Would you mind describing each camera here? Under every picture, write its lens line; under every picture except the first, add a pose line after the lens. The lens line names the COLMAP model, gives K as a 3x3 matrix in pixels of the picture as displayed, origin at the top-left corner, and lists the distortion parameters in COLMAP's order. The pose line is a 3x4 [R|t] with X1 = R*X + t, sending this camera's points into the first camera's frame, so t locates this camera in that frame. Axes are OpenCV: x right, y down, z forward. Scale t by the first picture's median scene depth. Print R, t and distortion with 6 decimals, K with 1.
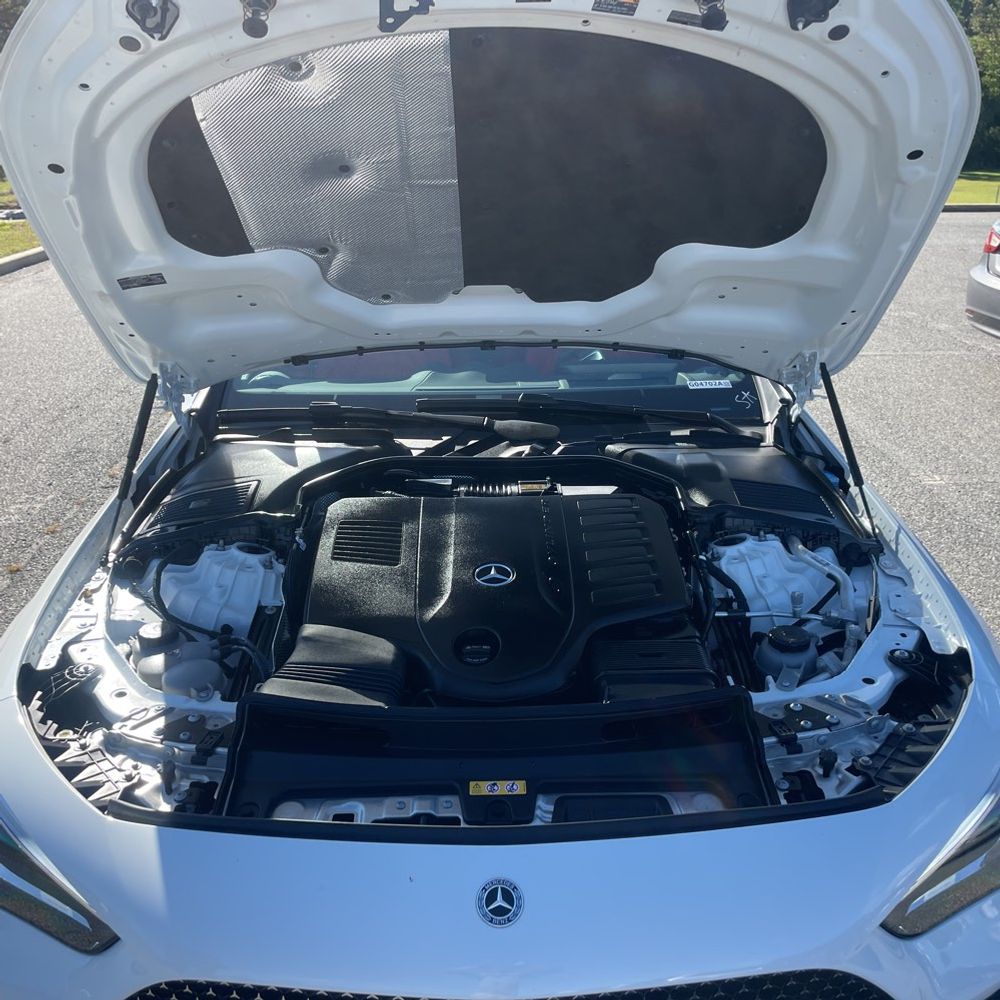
lens RADIAL K [[1000.8, 0, 512.2], [0, 1000.8, 499.5], [0, 0, 1]] dist [0.113456, -0.166233]
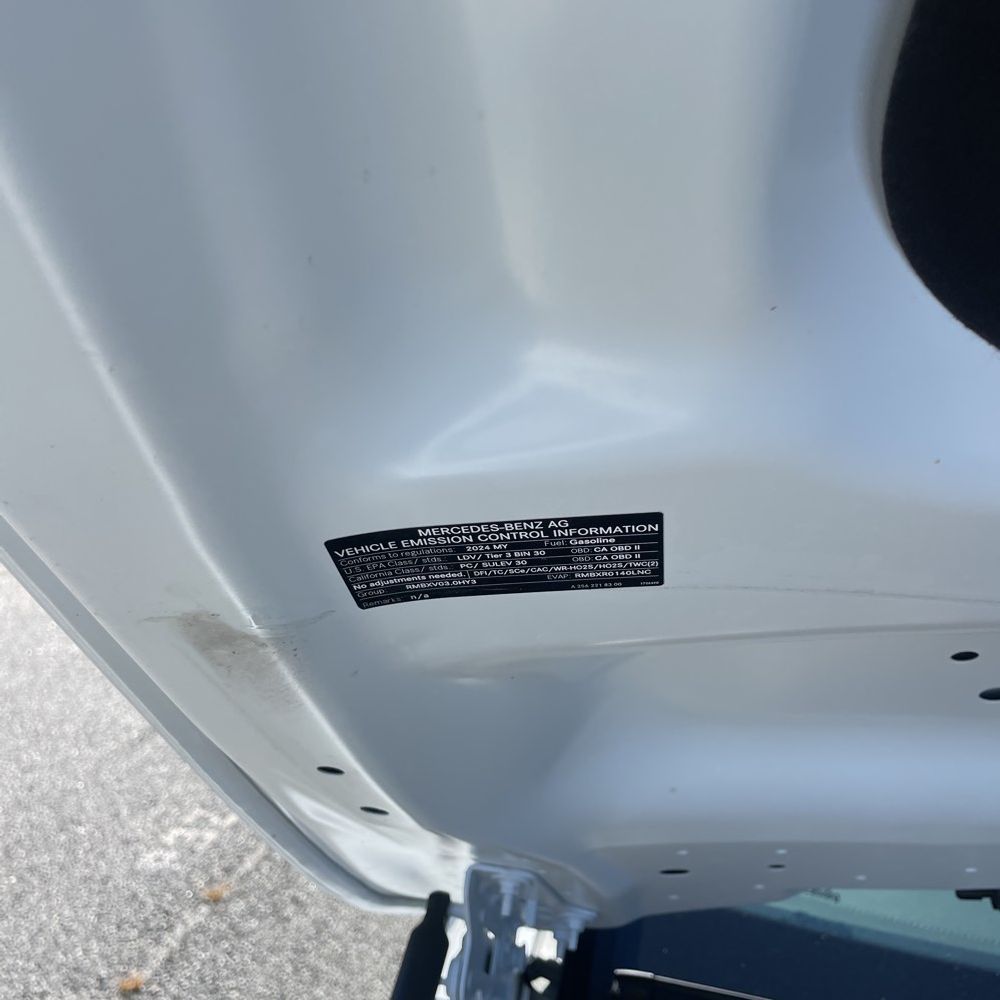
lens RADIAL K [[1000.8, 0, 512.2], [0, 1000.8, 499.5], [0, 0, 1]] dist [0.113456, -0.166233]
pose [[0.970458, 0.064784, -0.232412, -0.316268], [-0.114816, 0.971216, -0.208704, -0.185863], [0.212201, 0.229223, 0.949962, 0.829241]]
